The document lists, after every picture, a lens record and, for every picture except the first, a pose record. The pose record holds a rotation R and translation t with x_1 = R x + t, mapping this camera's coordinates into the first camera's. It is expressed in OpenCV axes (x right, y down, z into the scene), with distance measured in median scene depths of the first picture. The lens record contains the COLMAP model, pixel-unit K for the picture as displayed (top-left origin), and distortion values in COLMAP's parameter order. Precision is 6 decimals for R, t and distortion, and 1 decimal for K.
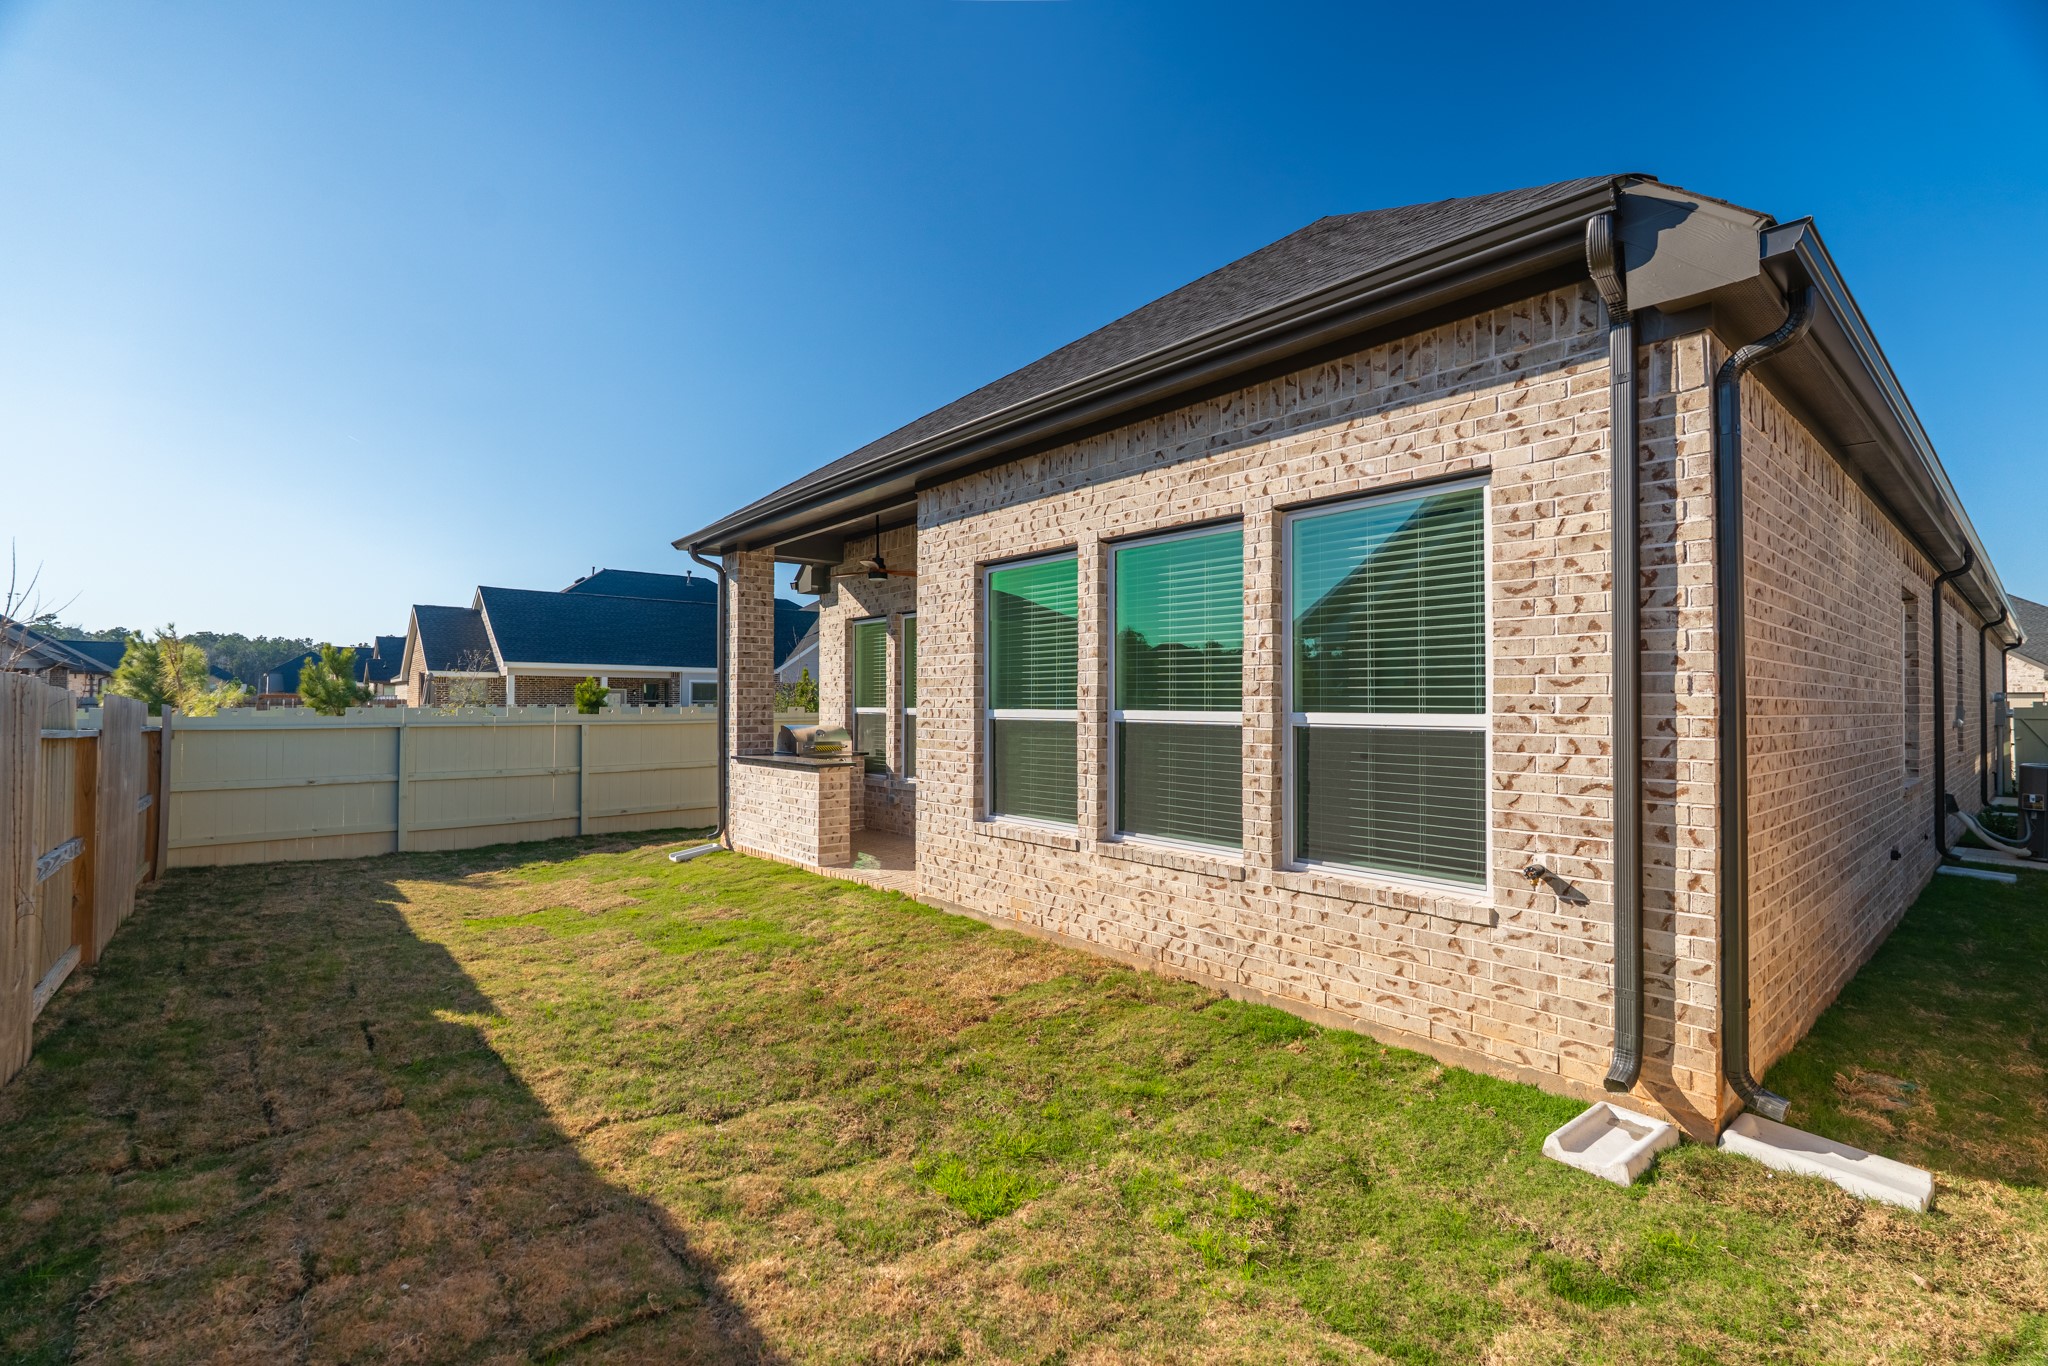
lens RADIAL K [[913.6, 0, 1031.8], [0, 913.6, 691.8], [0, 0, 1]] dist [0.000915, 0.000037]
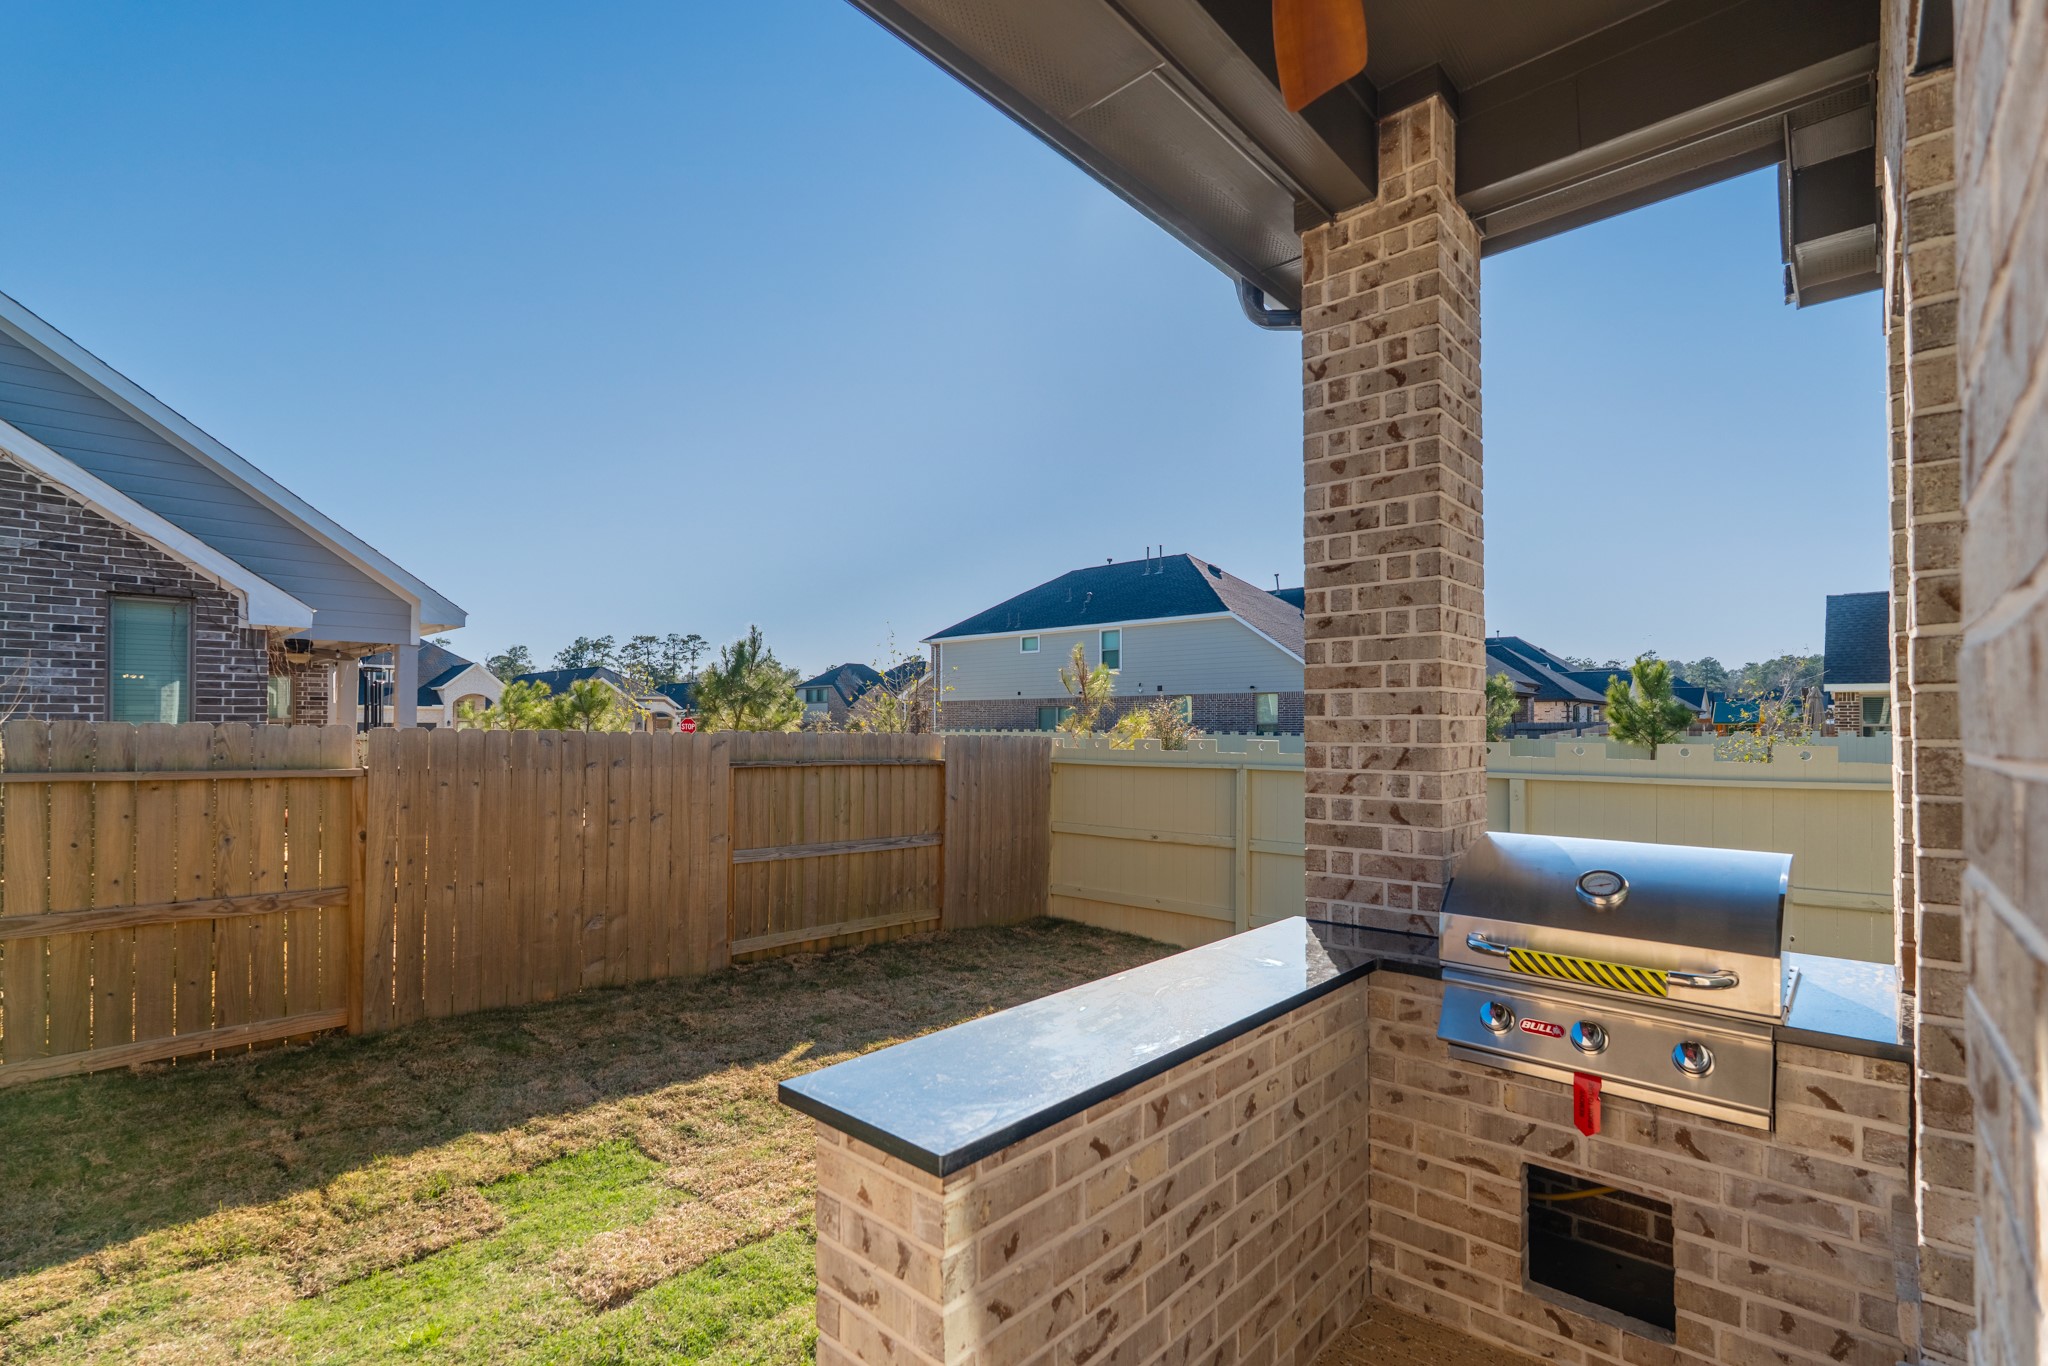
lens RADIAL K [[913.6, 0, 1032.0], [0, 913.6, 717.0], [0, 0, 1]] dist [0.000915, 0.000037]
pose [[0.115936, -0.012952, -0.993172, -0.037595], [0.014422, 0.999832, -0.011355, 0.006138], [0.993152, -0.013008, 0.116103, 0.864367]]
